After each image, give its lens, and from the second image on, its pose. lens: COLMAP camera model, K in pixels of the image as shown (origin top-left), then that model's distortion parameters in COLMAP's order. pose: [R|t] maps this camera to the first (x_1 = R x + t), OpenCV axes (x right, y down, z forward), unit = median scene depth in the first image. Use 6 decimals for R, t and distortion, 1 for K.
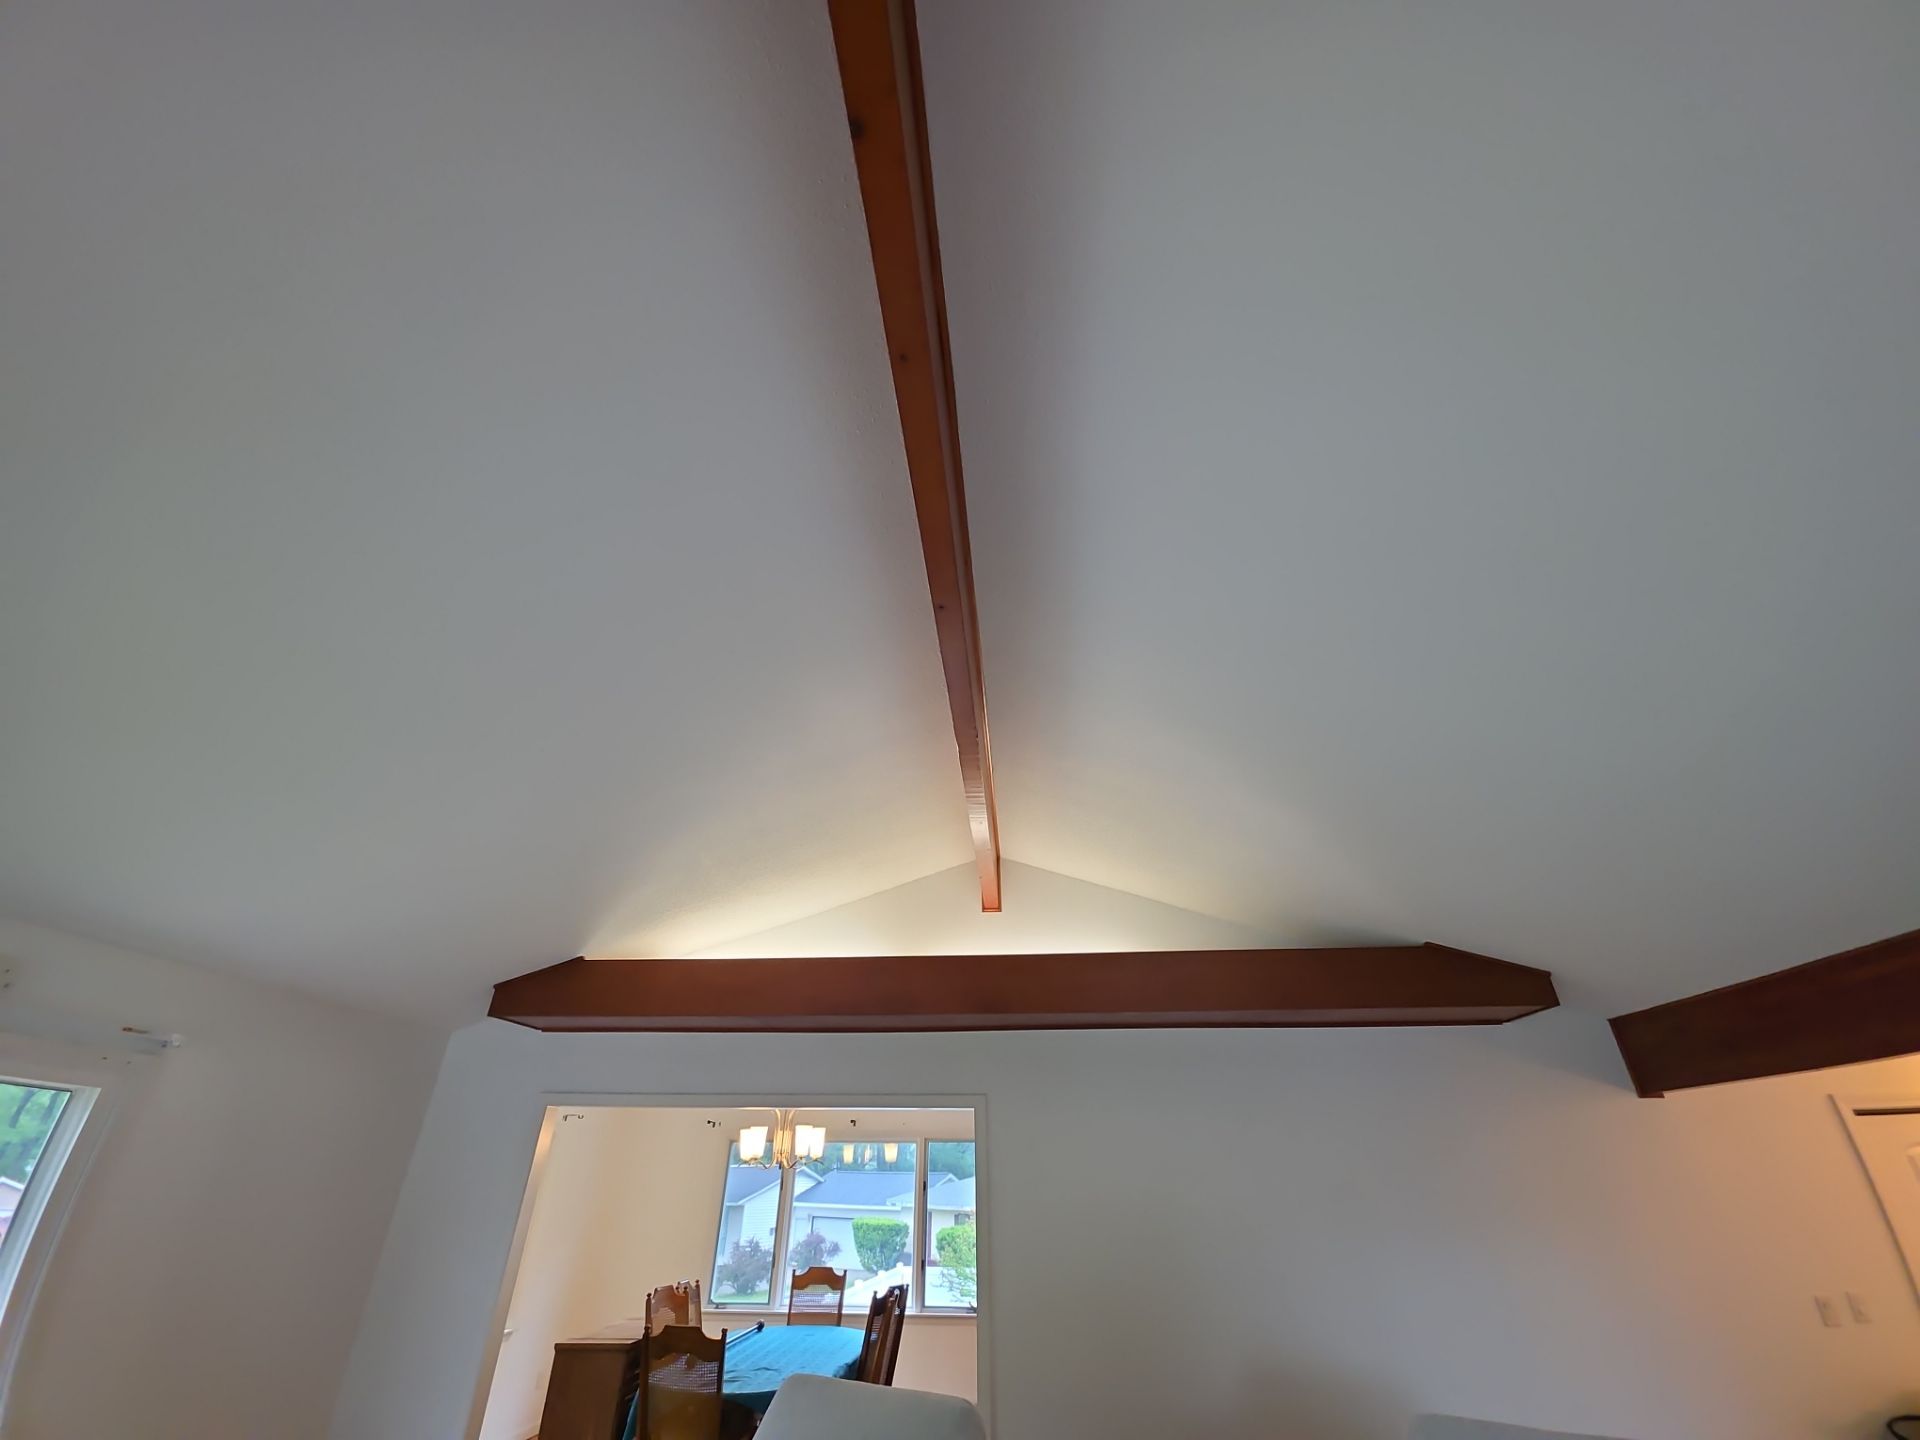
lens RADIAL K [[763.1, 0, 960.5], [0, 763.1, 729.8], [0, 0, 1]] dist [0.002901, -0.000578]
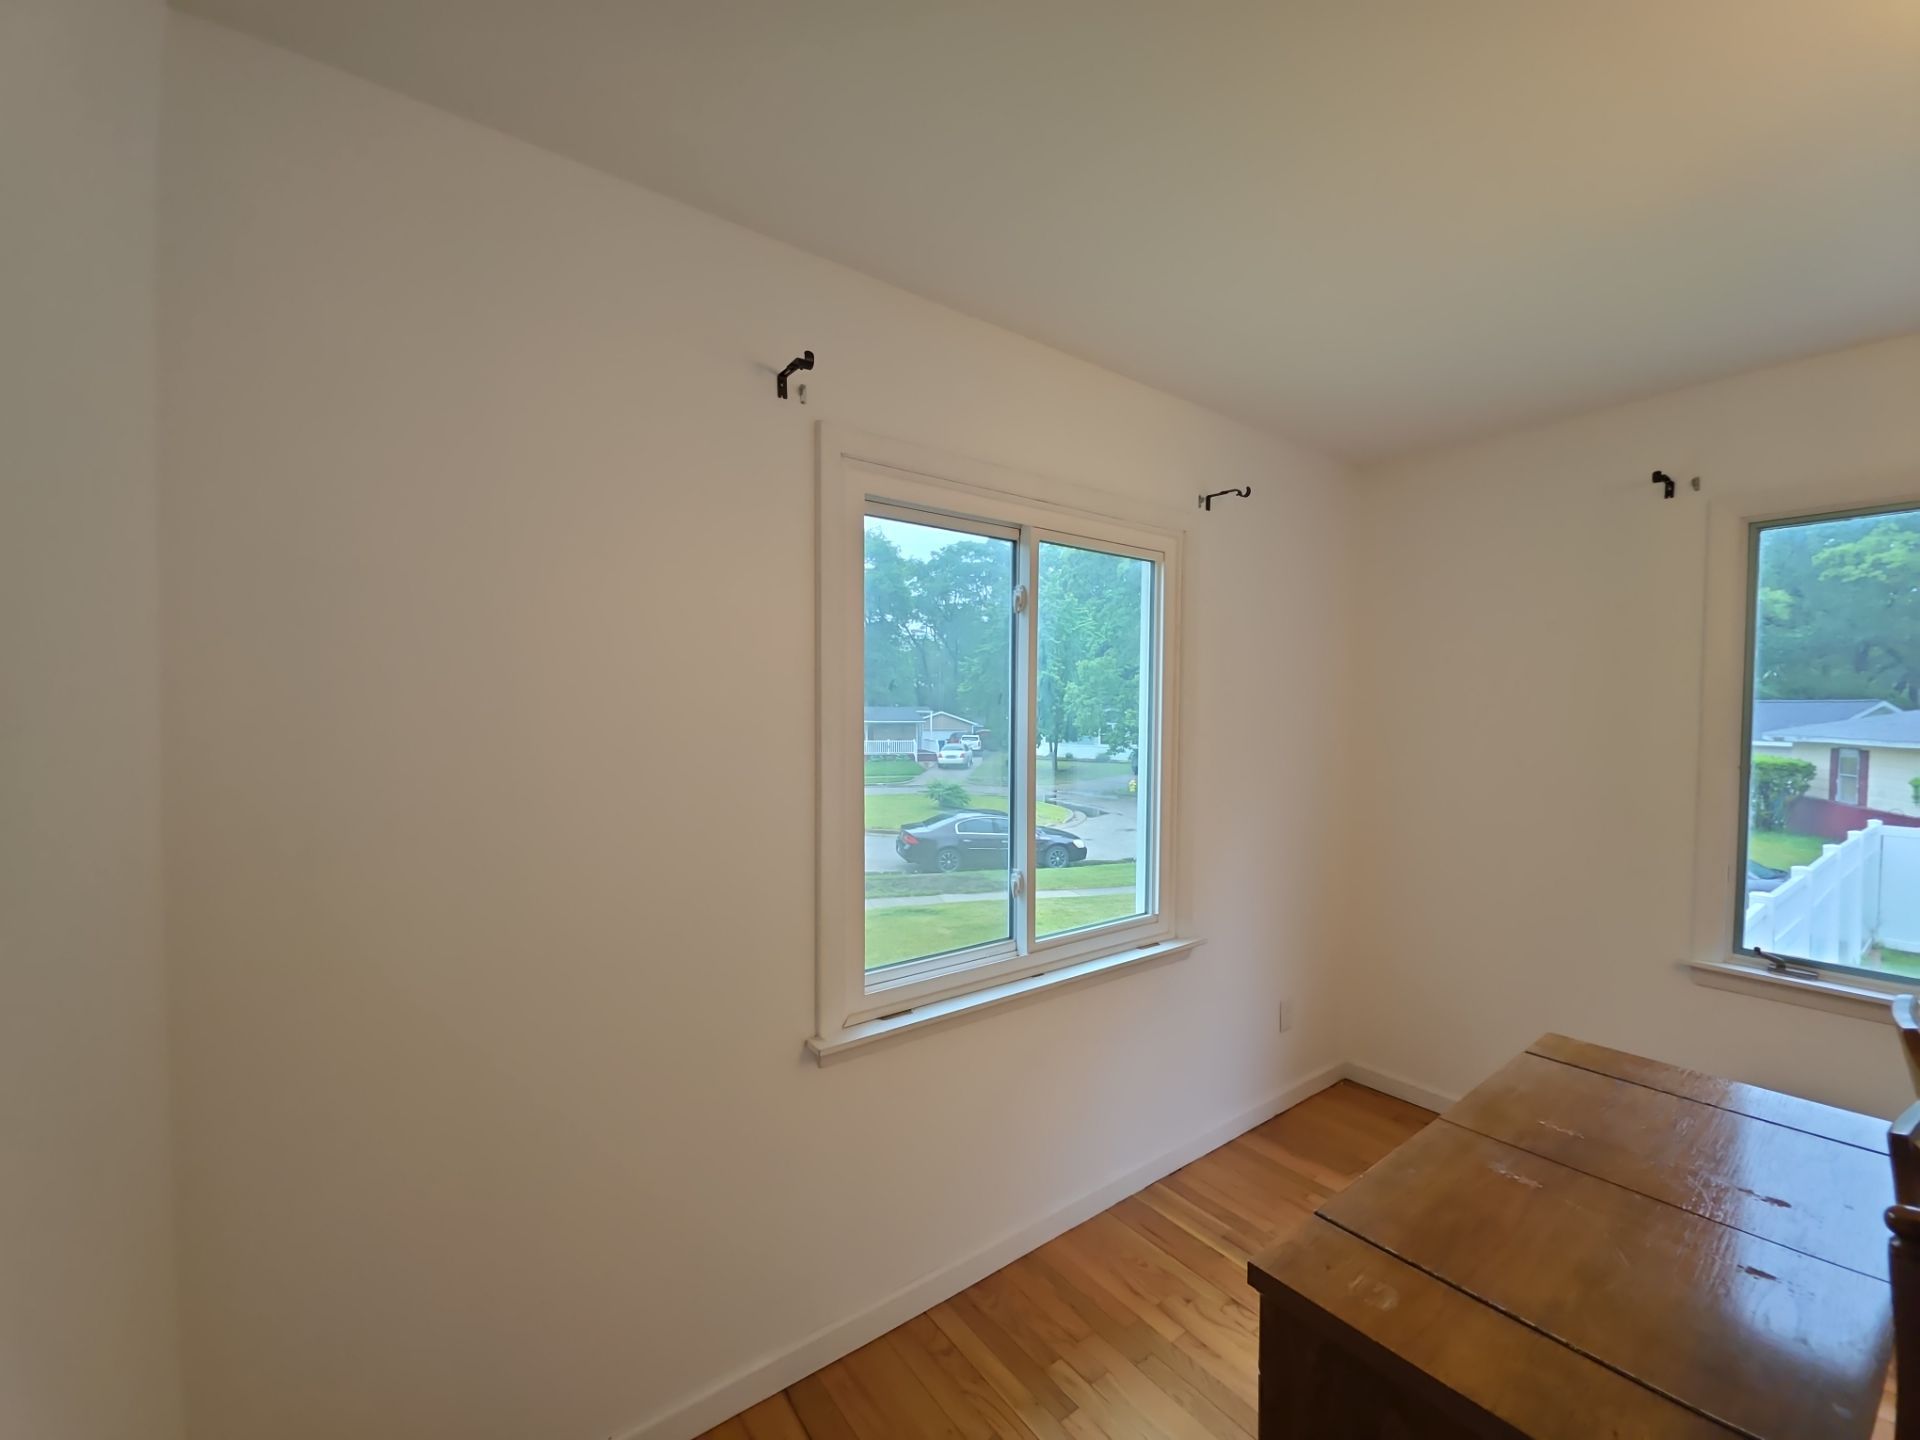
lens RADIAL K [[763.1, 0, 960.5], [0, 763.1, 729.8], [0, 0, 1]] dist [0.002901, -0.000578]
pose [[0.666024, 0.020518, -0.745648, -0.128730], [0.374275, 0.855490, 0.357849, 0.174014], [0.645236, -0.517413, 0.562097, 0.266716]]
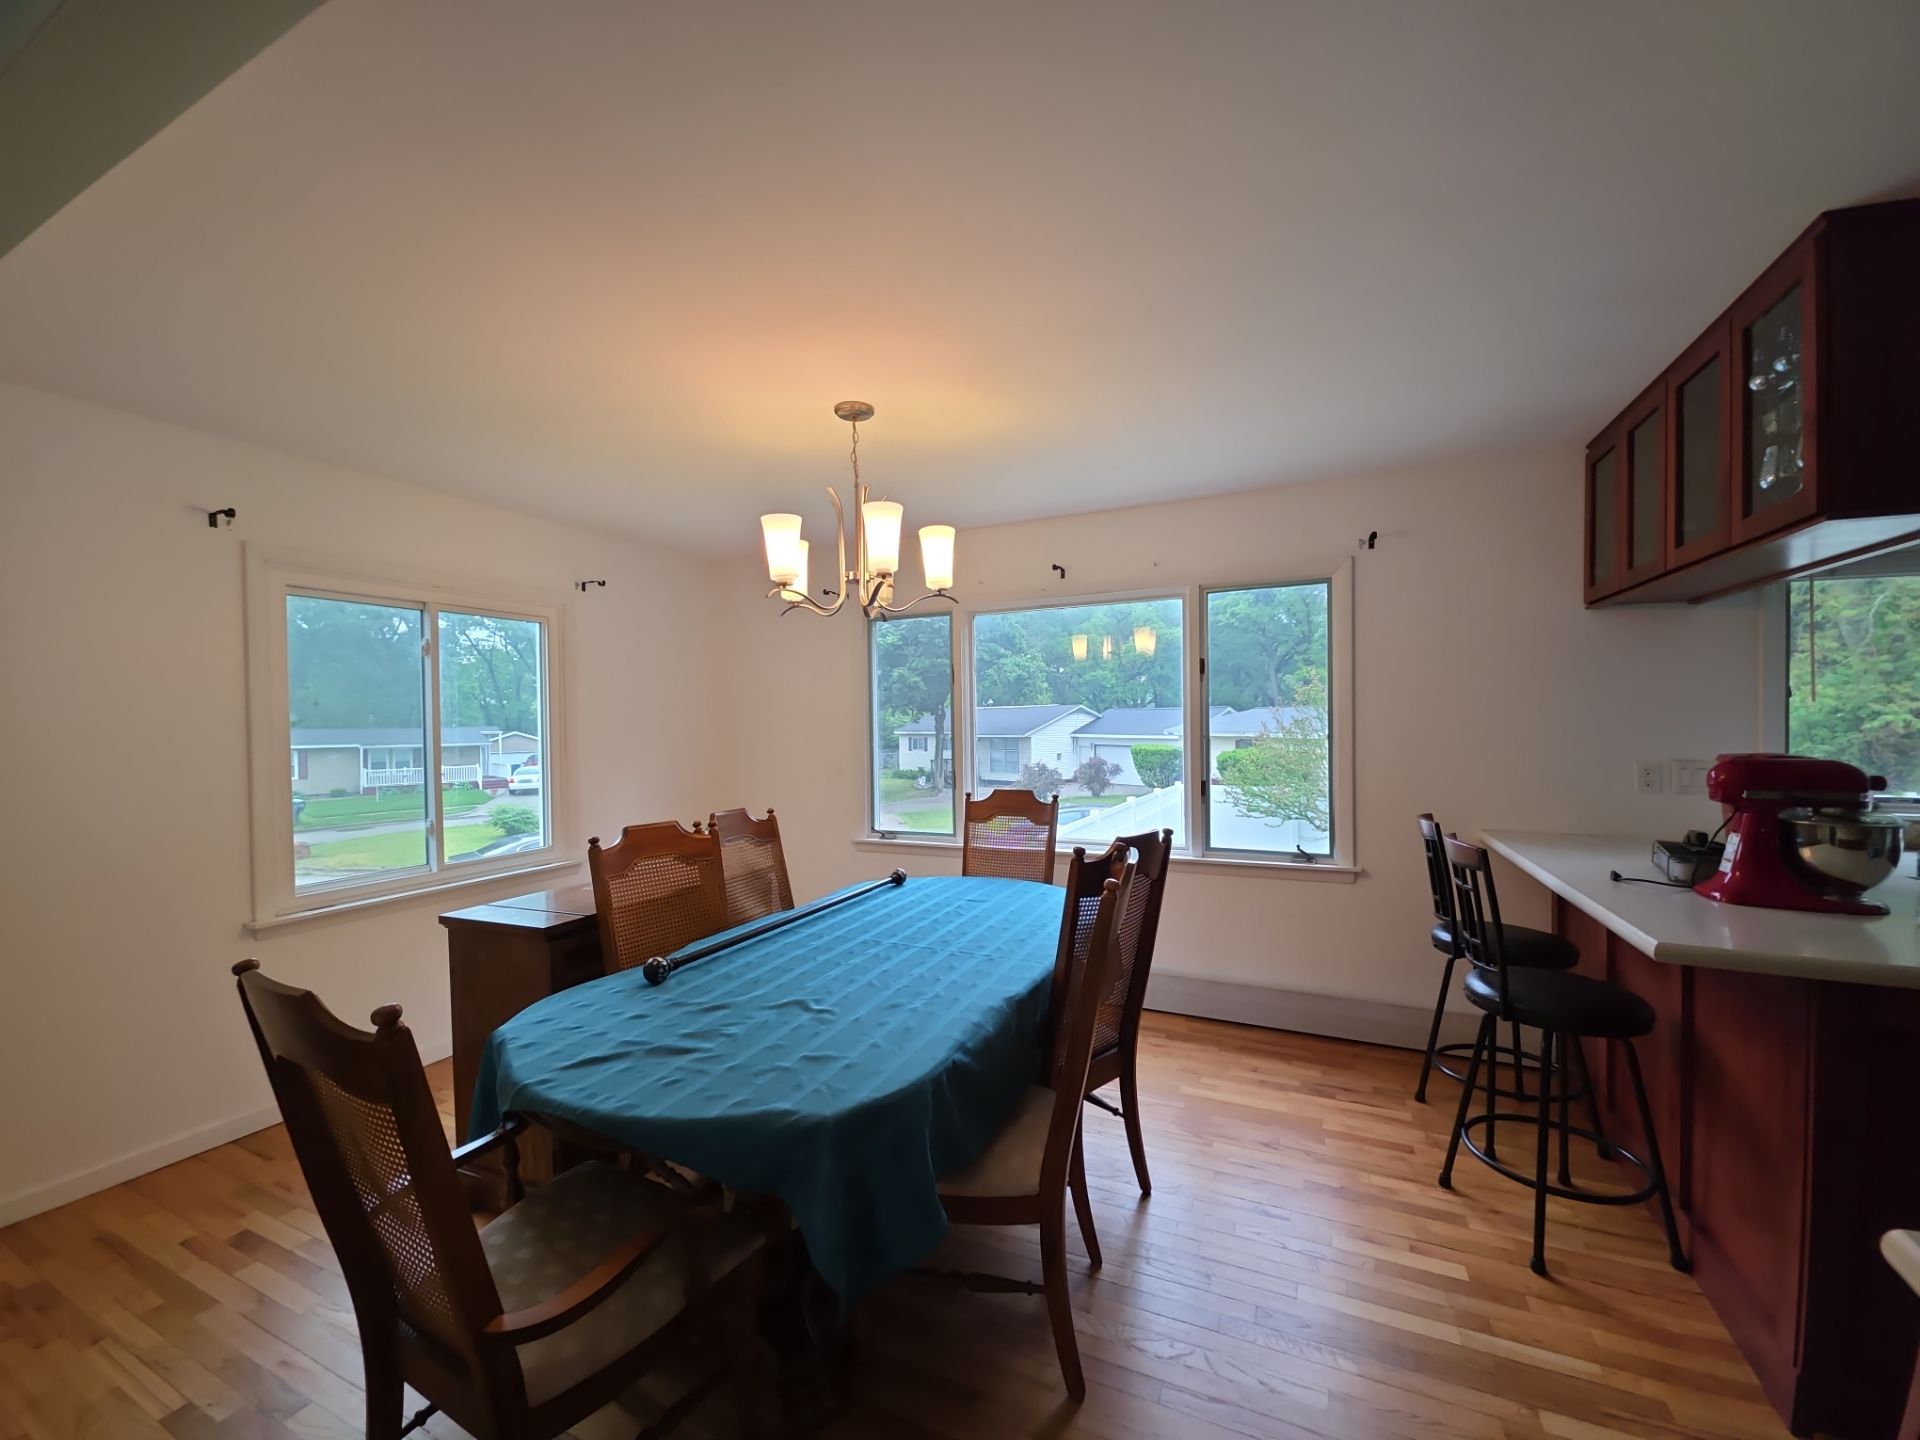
lens RADIAL K [[763.1, 0, 960.5], [0, 763.1, 729.8], [0, 0, 1]] dist [0.002901, -0.000578]
pose [[0.940245, -0.017252, -0.340062, -0.010818], [0.190724, 0.854023, 0.484013, 0.151387], [0.282071, -0.519949, 0.806281, 0.219576]]
